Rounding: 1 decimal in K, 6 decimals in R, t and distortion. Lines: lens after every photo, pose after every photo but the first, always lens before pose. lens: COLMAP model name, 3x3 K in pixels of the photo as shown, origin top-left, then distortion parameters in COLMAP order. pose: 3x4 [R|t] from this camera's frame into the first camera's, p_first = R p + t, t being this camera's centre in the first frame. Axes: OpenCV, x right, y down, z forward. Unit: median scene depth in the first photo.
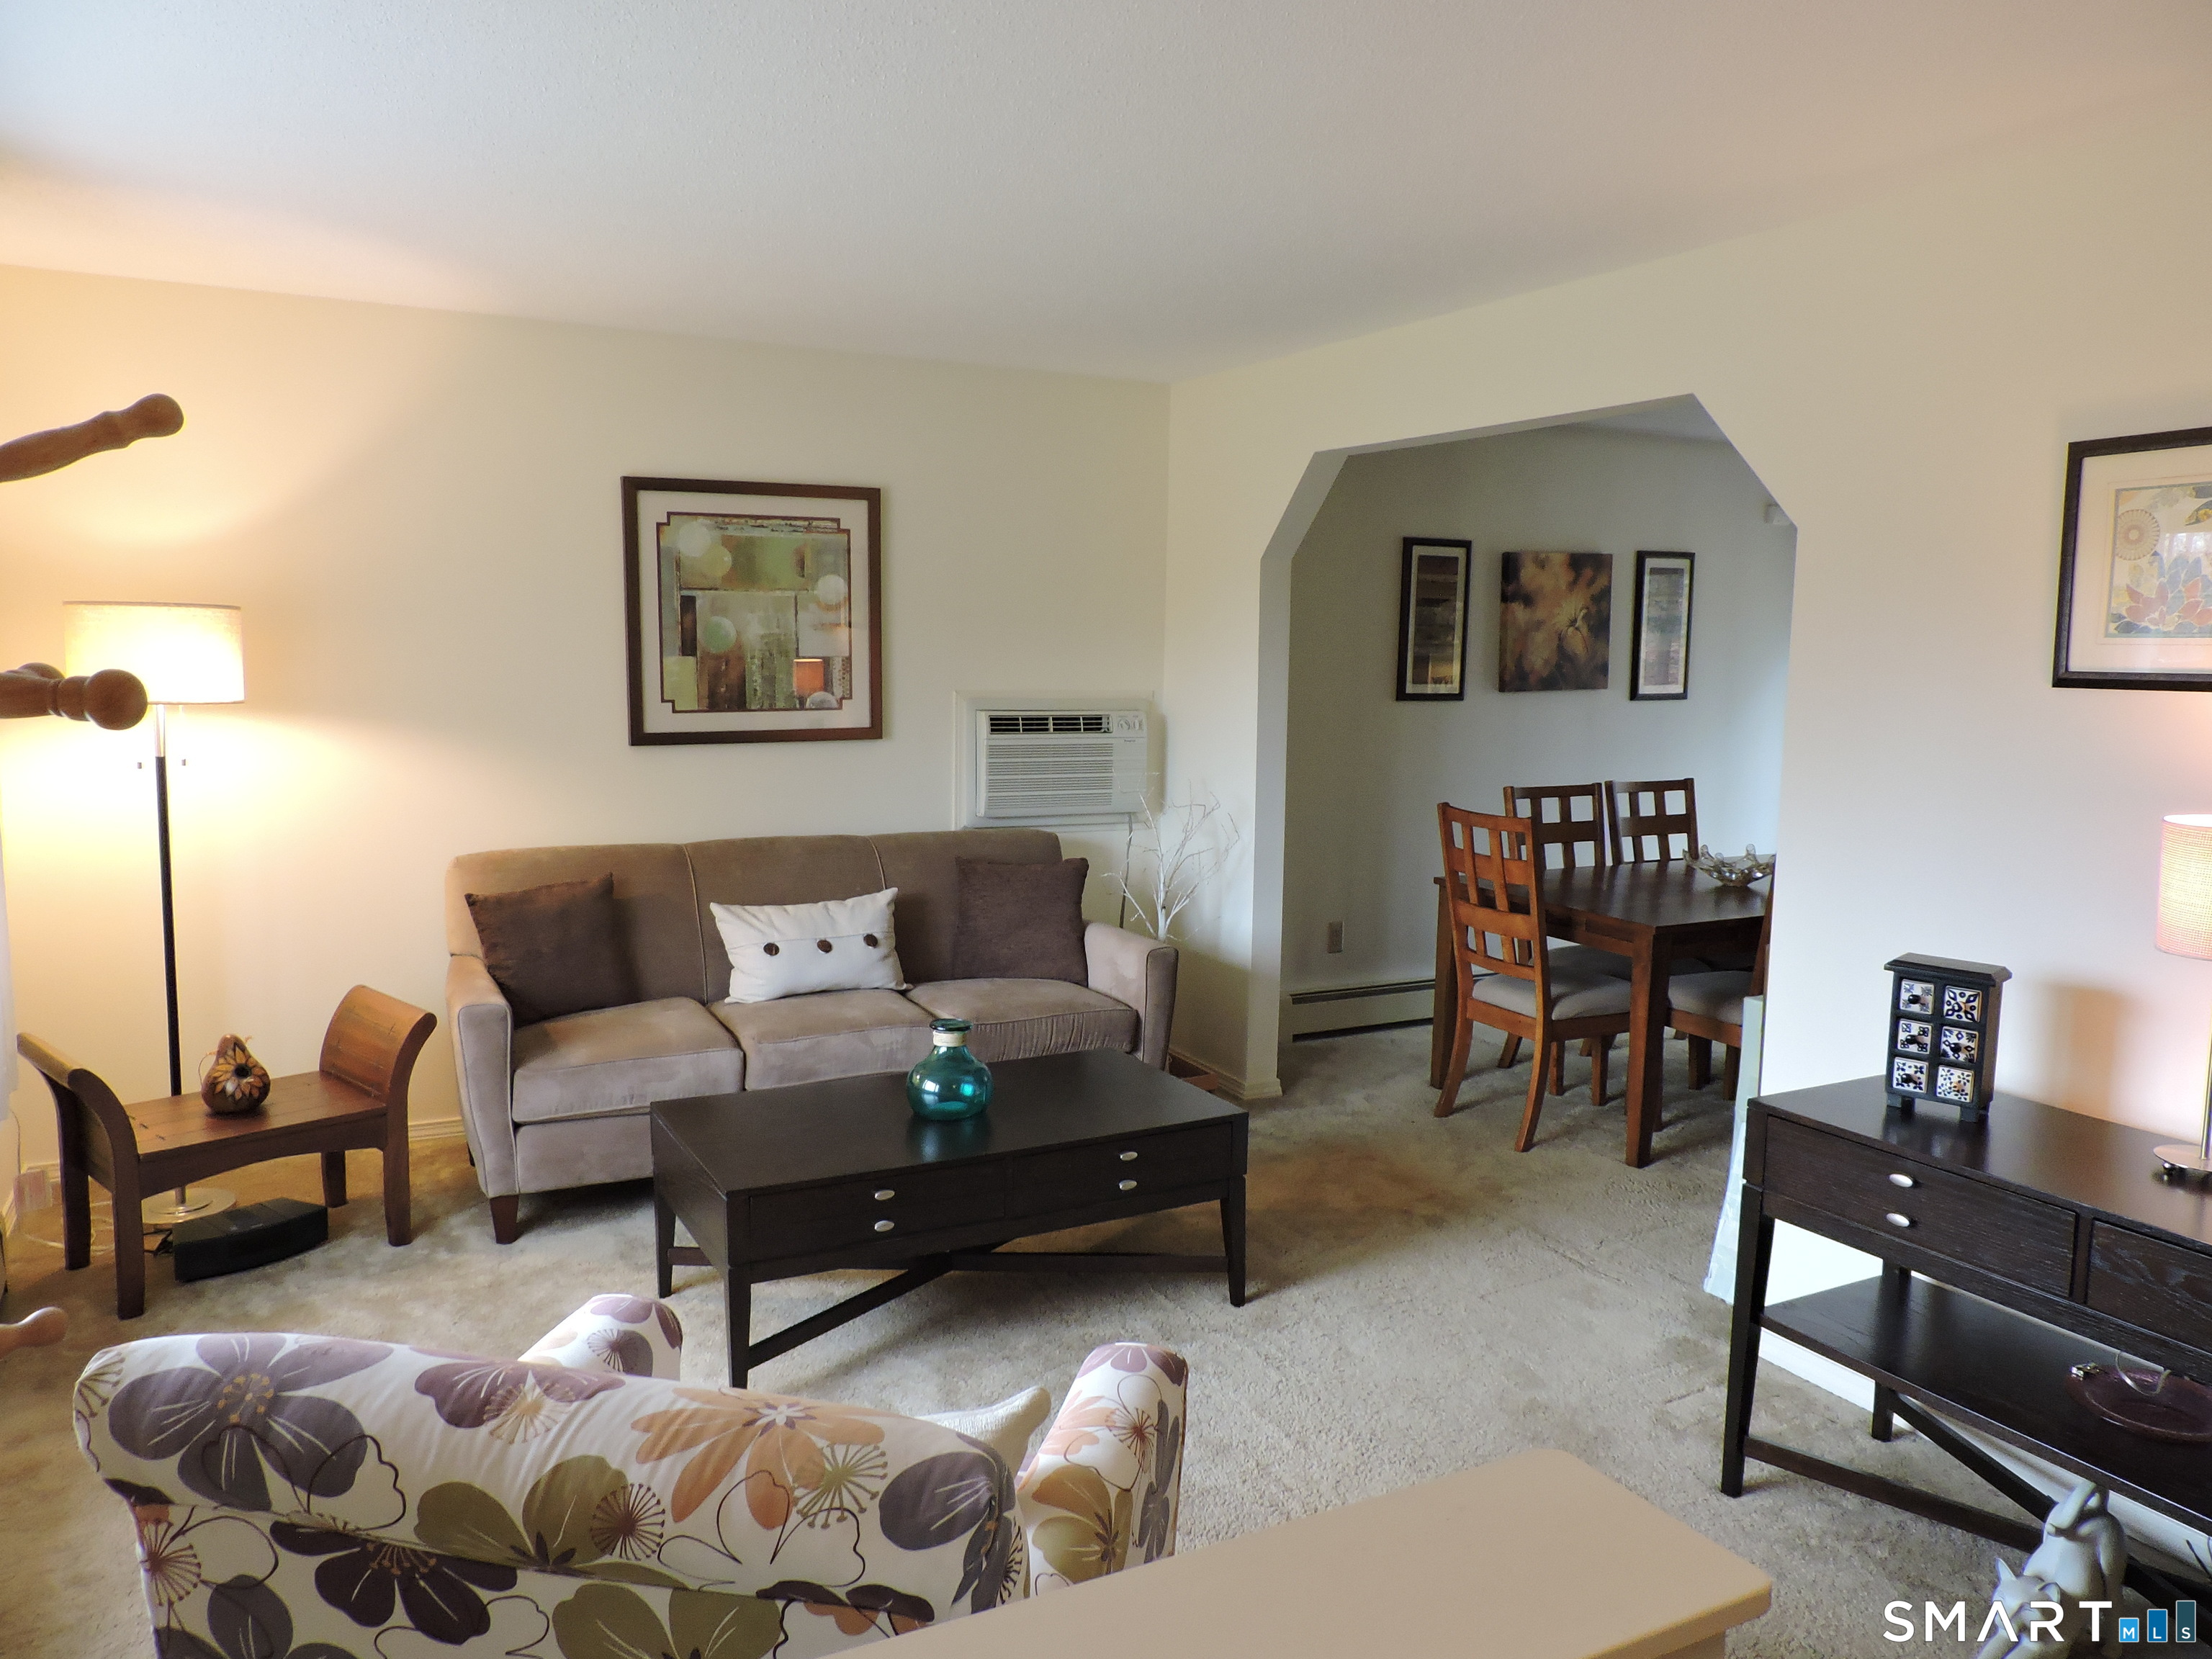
lens RADIAL K [[1577.3, 0, 1111.1], [0, 1577.3, 827.6], [0, 0, 1]] dist [-0.017940, 0.000772]
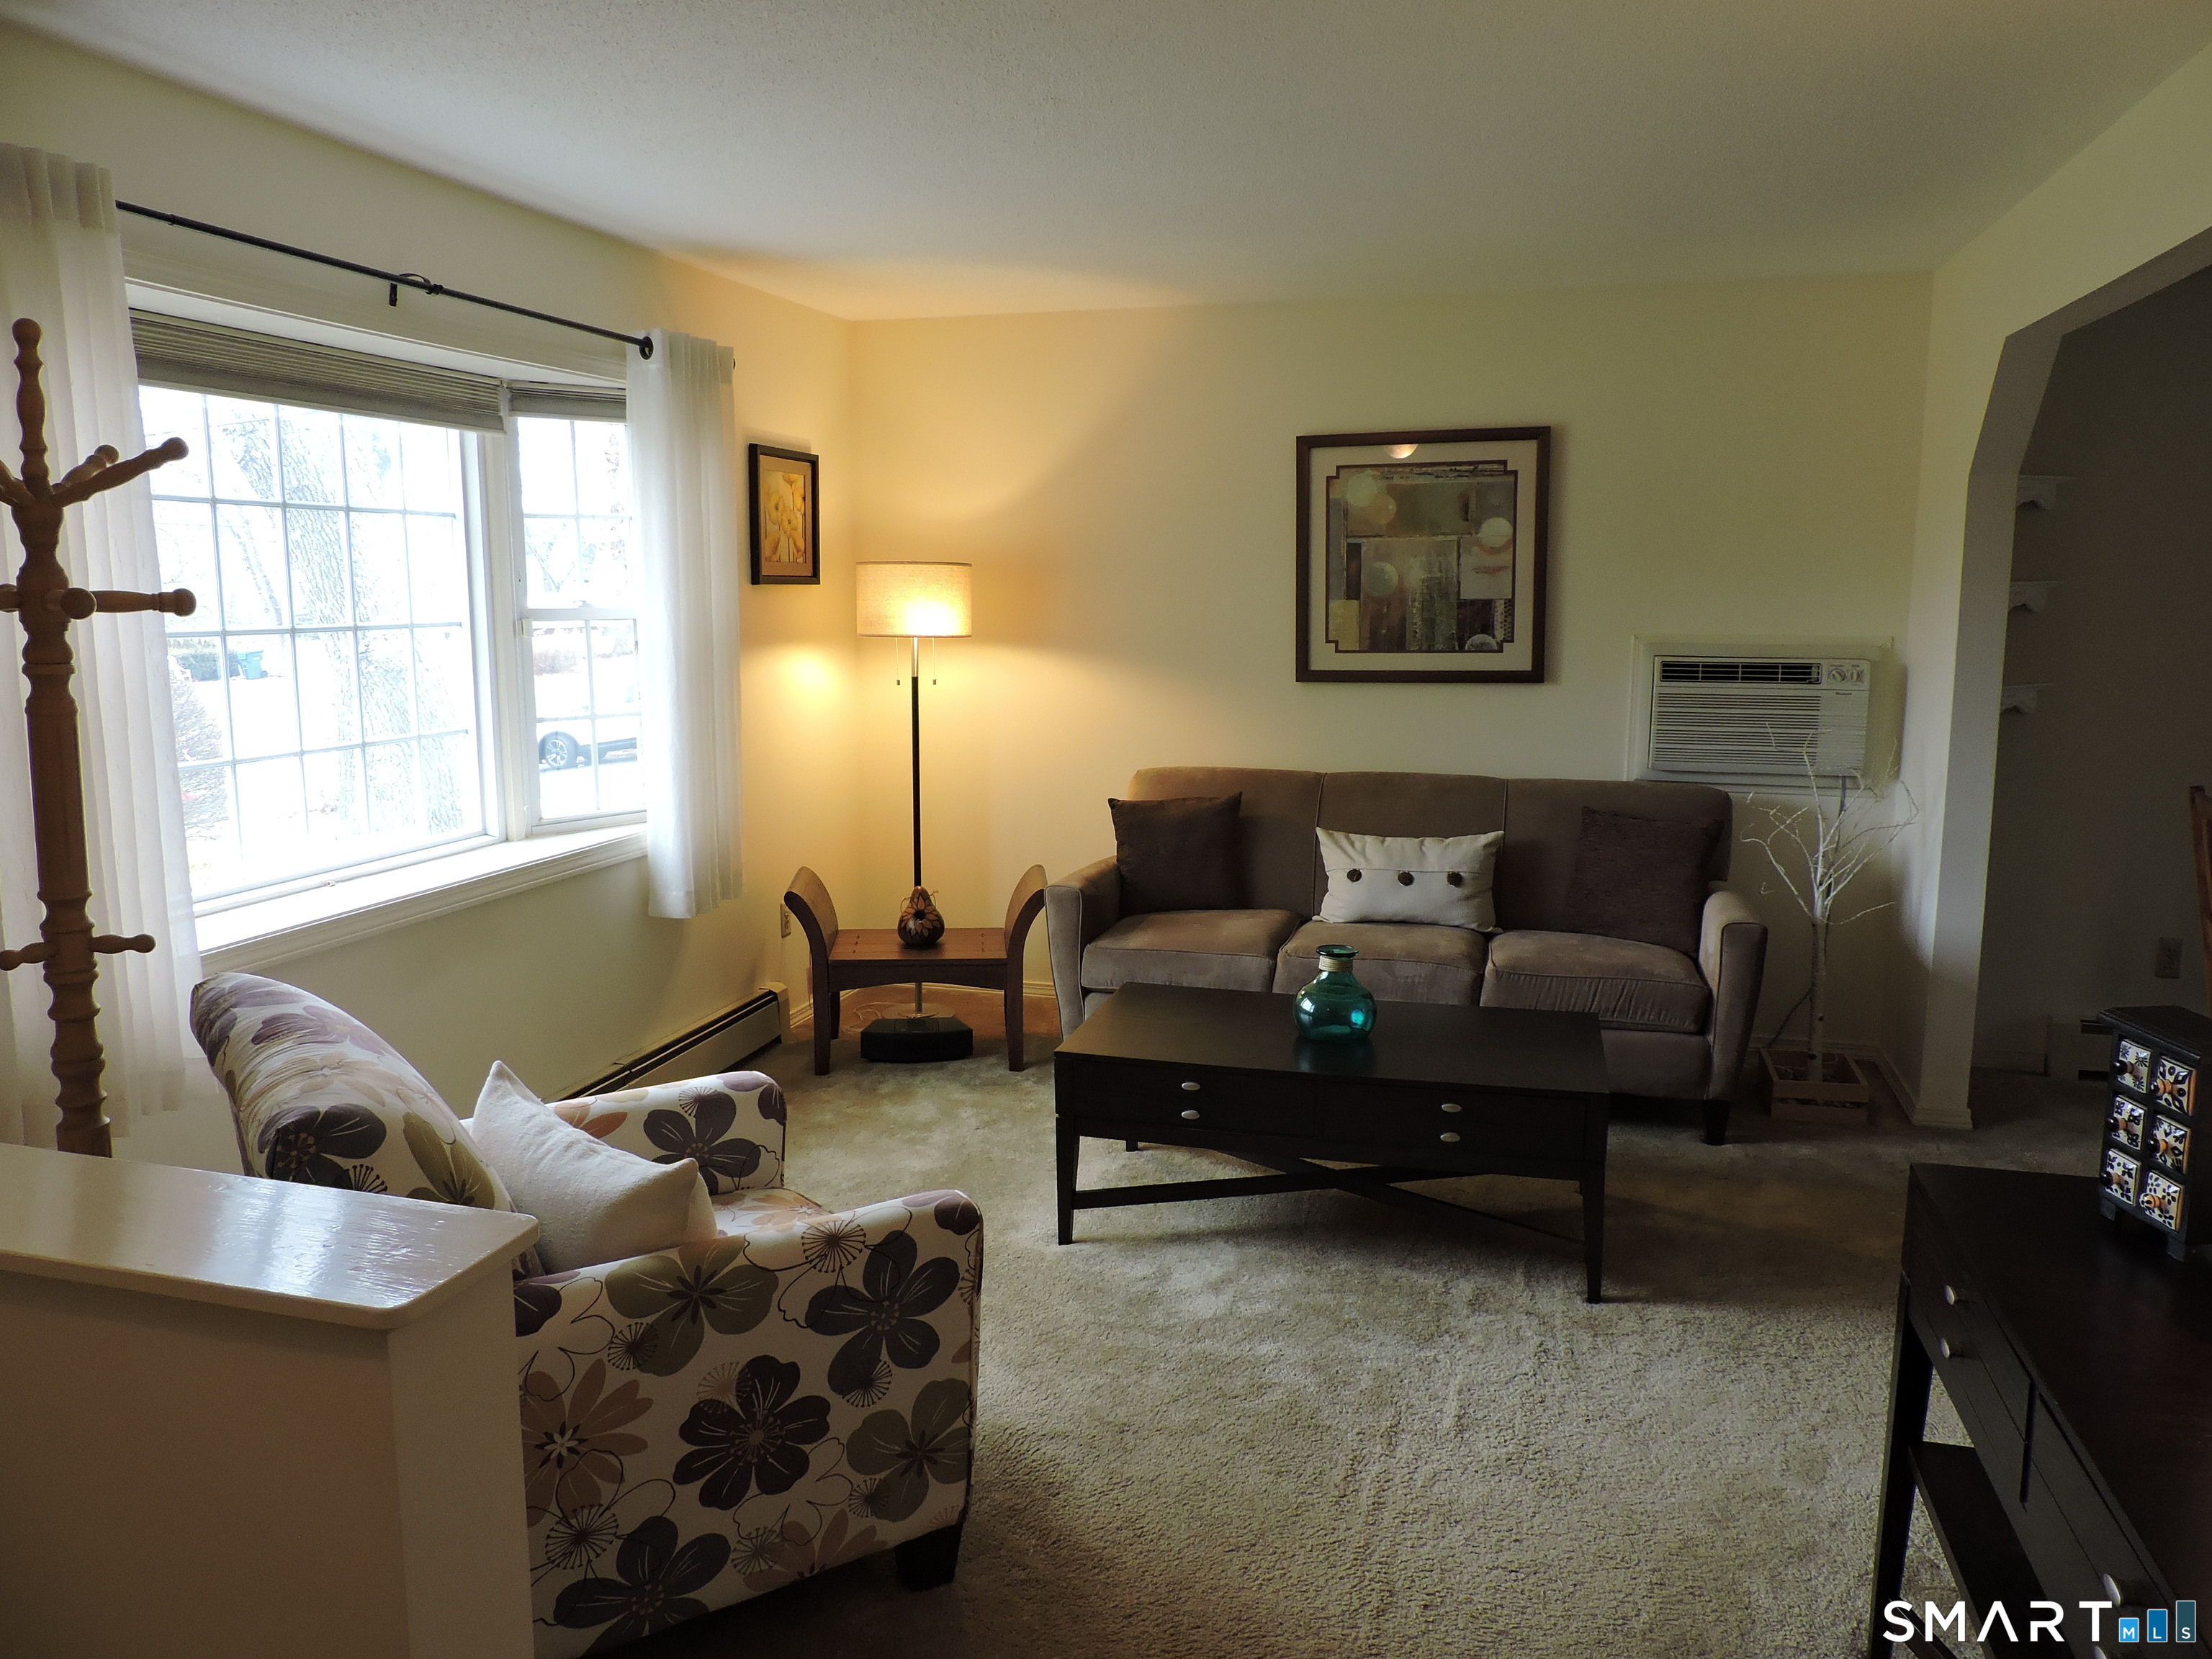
lens RADIAL K [[1577.3, 0, 1111.1], [0, 1577.3, 827.6], [0, 0, 1]] dist [-0.017940, 0.000772]
pose [[0.728157, 0.087426, -0.679812, 0.359551], [-0.067477, 0.996157, 0.055833, -0.002992], [0.682081, 0.005217, 0.731258, 0.103181]]
